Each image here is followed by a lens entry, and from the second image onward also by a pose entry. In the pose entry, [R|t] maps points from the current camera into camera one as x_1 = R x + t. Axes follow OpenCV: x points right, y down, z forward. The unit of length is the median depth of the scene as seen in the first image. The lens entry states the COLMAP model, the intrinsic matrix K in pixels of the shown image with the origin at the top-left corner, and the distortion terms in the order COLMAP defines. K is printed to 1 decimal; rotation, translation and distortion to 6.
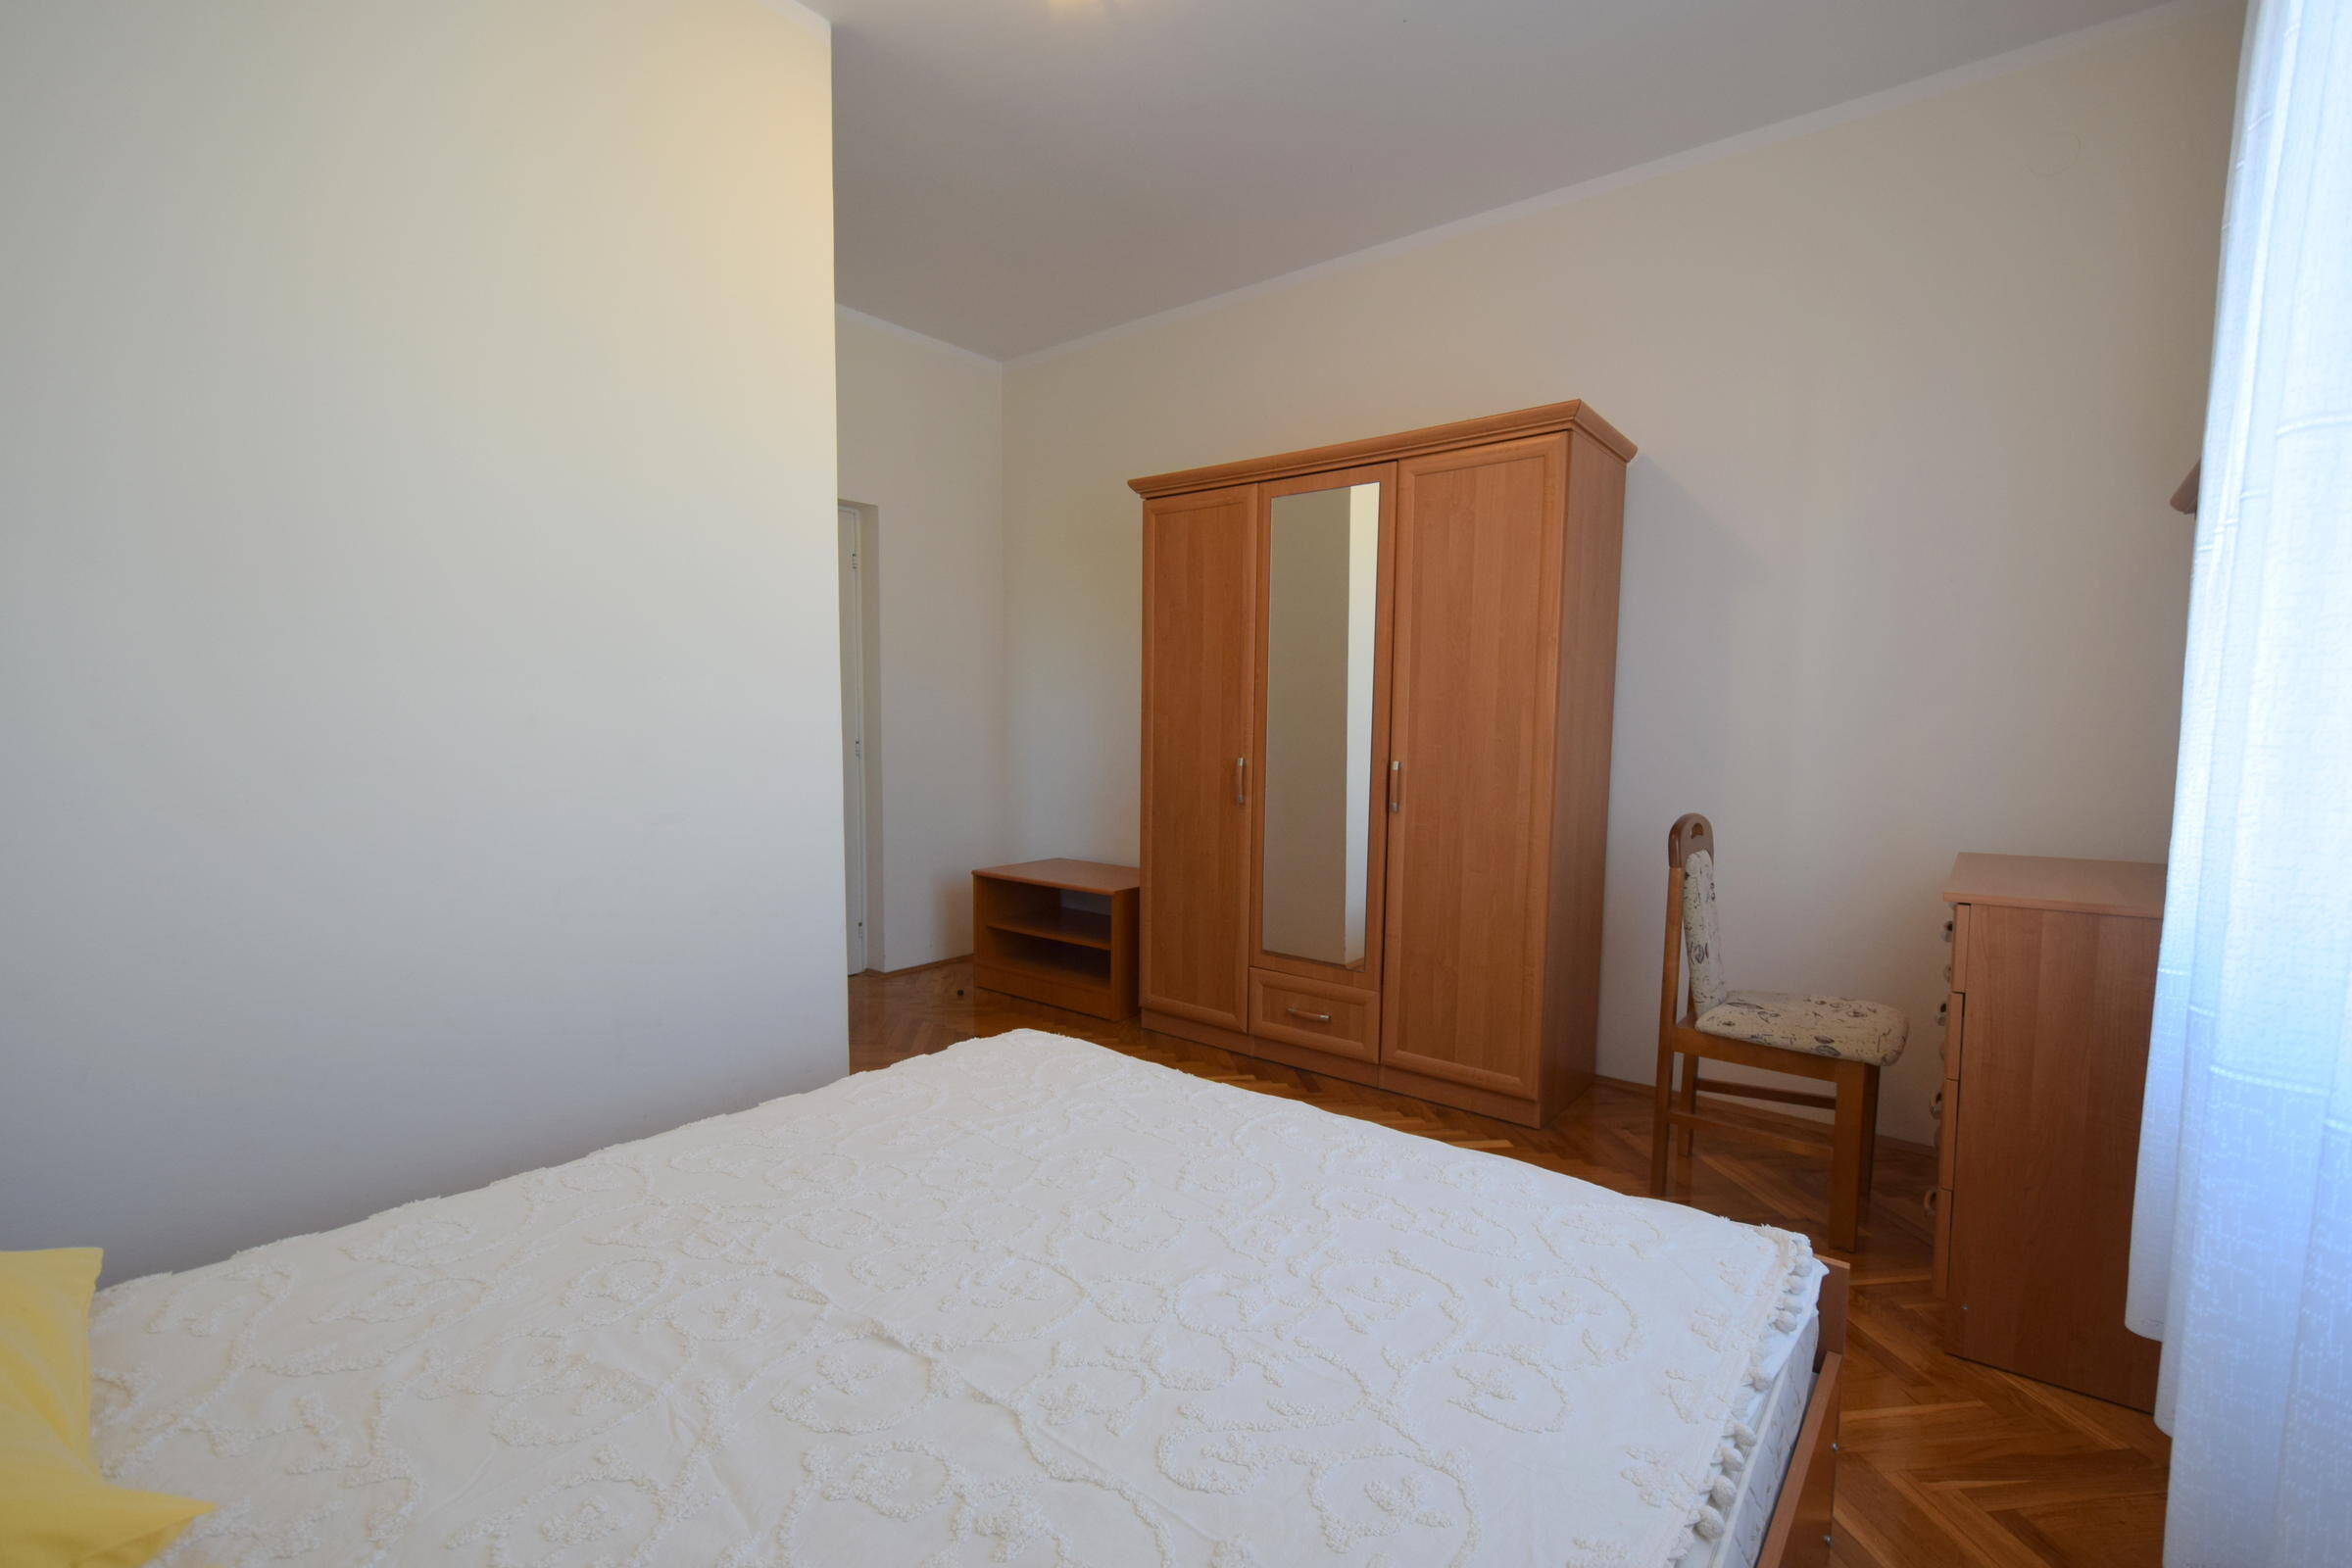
lens RADIAL K [[1020.1, 0, 1182.7], [0, 1020.1, 813.4], [0, 0, 1]] dist [0.013693, -0.011618]
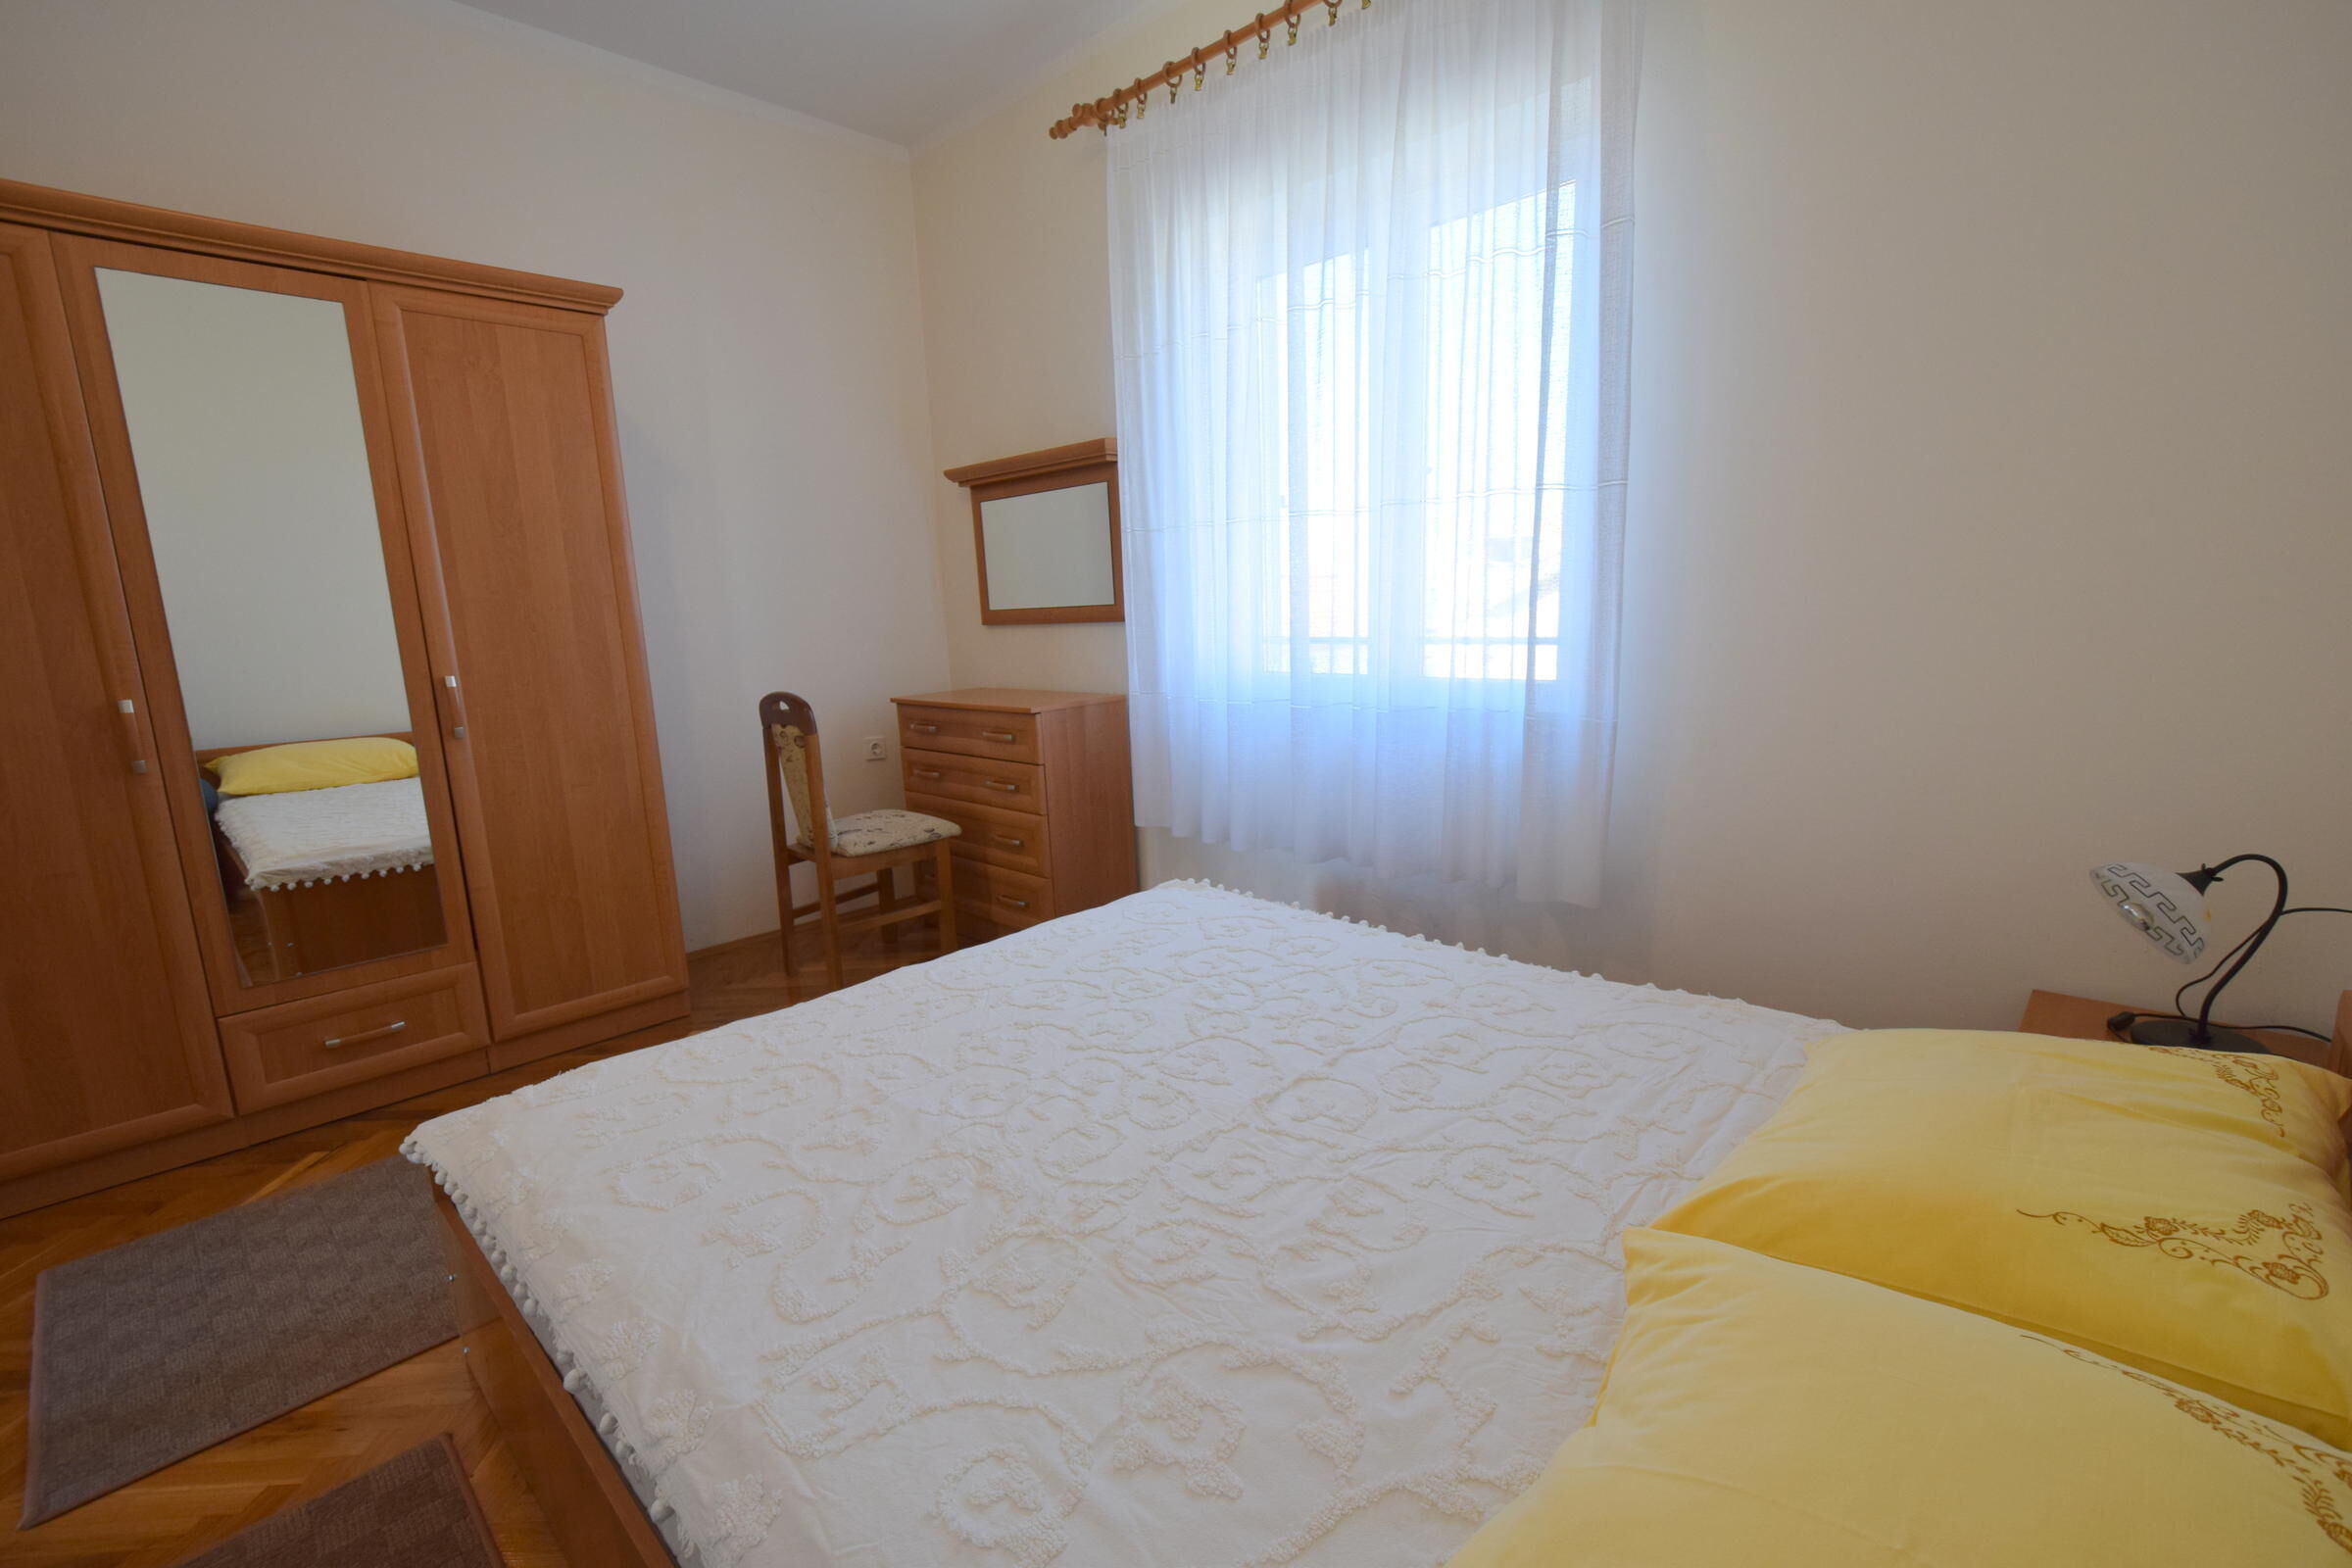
lens RADIAL K [[1020.1, 0, 1182.7], [0, 1020.1, 813.4], [0, 0, 1]] dist [0.013693, -0.011618]
pose [[0.089206, -0.212407, 0.973101, -0.525105], [0.120272, 0.972144, 0.201173, -0.036732], [-0.988725, 0.099091, 0.112268, 0.330273]]
